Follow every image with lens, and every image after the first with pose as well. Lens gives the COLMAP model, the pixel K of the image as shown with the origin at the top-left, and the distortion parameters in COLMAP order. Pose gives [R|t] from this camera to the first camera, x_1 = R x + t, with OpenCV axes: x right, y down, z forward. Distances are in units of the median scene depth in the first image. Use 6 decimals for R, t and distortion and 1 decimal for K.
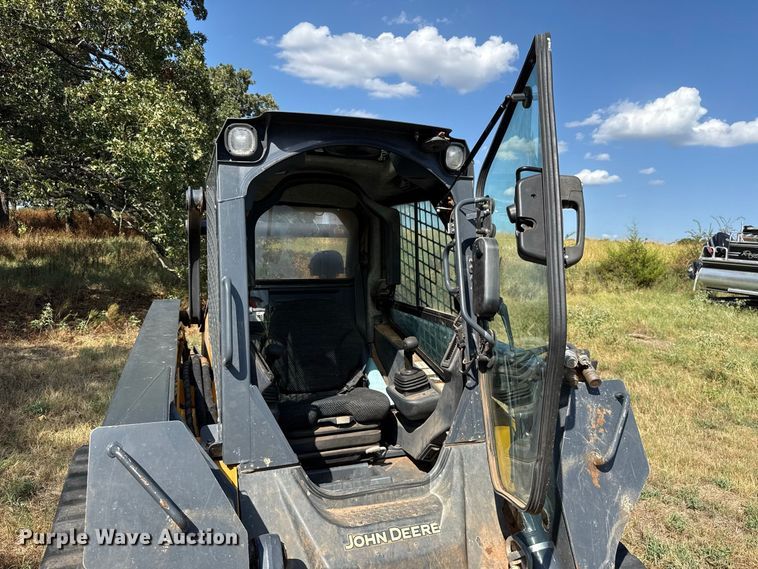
lens RADIAL K [[529.8, 0, 381.9], [0, 529.8, 280.5], [0, 0, 1]] dist [0.108728, -0.145113]
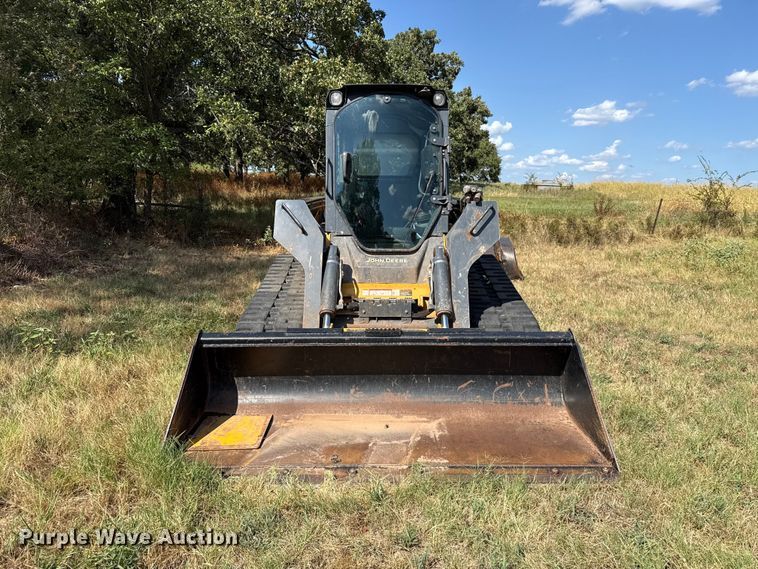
lens RADIAL K [[538.9, 0, 379.0], [0, 538.9, 284.5], [0, 0, 1]] dist [0.023813, -0.046480]
pose [[0.936942, 0.043915, -0.346714, 0.100042], [-0.016057, 0.996435, 0.082818, 0.045377], [0.349115, -0.072028, 0.934307, -0.155230]]
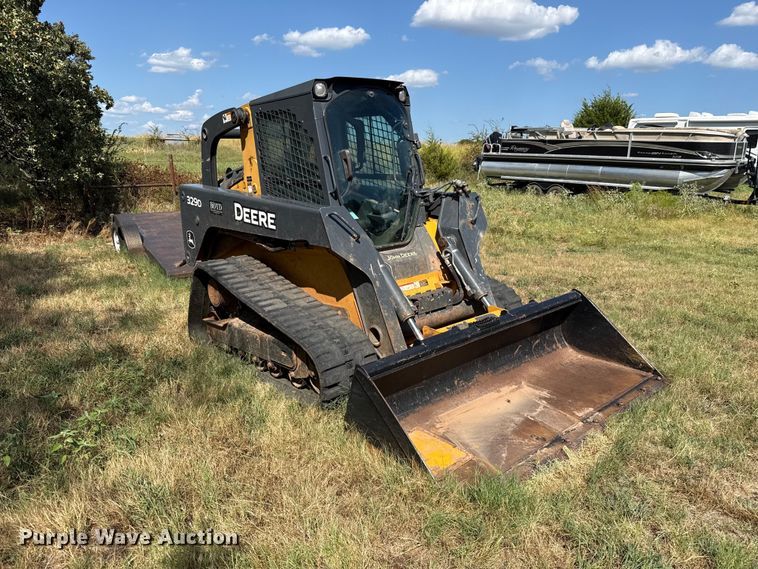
lens RADIAL K [[530.0, 0, 379.0], [0, 530.0, 284.5], [0, 0, 1]] dist [0.104276, -0.145129]
pose [[0.935964, -0.117363, 0.331960, -0.111318], [0.056938, 0.980853, 0.186241, 0.015640], [-0.347462, -0.155413, 0.924725, -0.156867]]
